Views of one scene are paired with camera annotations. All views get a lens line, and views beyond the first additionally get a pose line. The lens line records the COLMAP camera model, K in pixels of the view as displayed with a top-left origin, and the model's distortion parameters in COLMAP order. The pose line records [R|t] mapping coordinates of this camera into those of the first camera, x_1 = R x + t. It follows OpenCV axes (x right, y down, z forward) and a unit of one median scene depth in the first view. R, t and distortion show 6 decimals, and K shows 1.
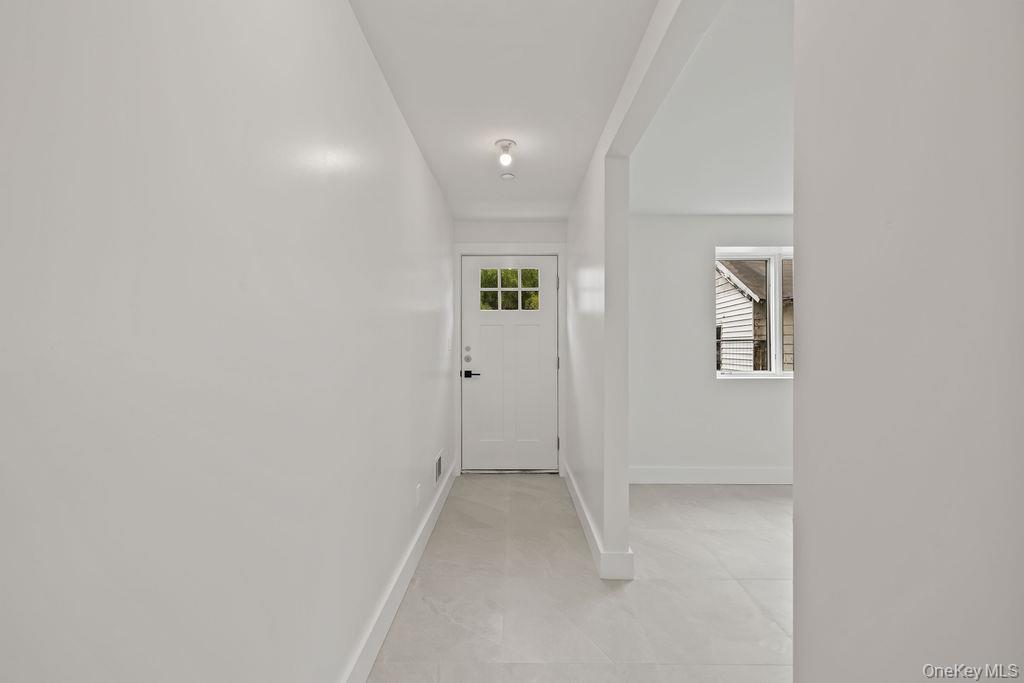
lens RADIAL K [[429.7, 0, 508.7], [0, 429.7, 344.7], [0, 0, 1]] dist [0.003983, 0.000147]
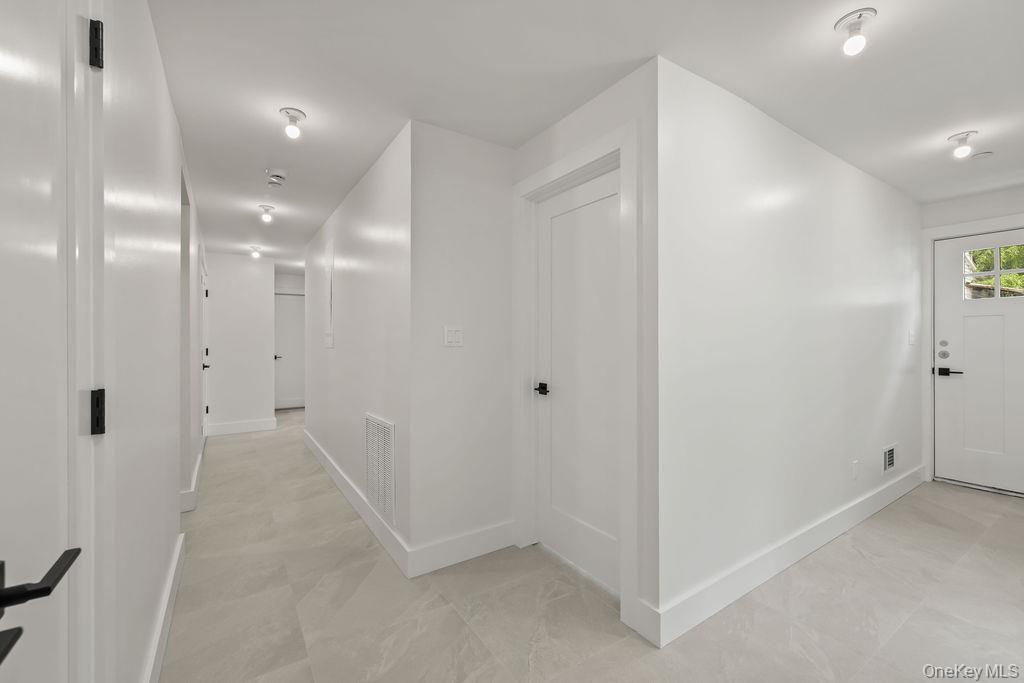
lens RADIAL K [[429.7, 0, 514.0], [0, 429.7, 340.2], [0, 0, 1]] dist [0.003983, 0.000147]
pose [[0.573810, -0.001894, -0.818986, 0.123200], [0.003061, 0.999995, -0.000167, 0.000460], [0.818983, -0.002411, 0.573813, -0.240680]]
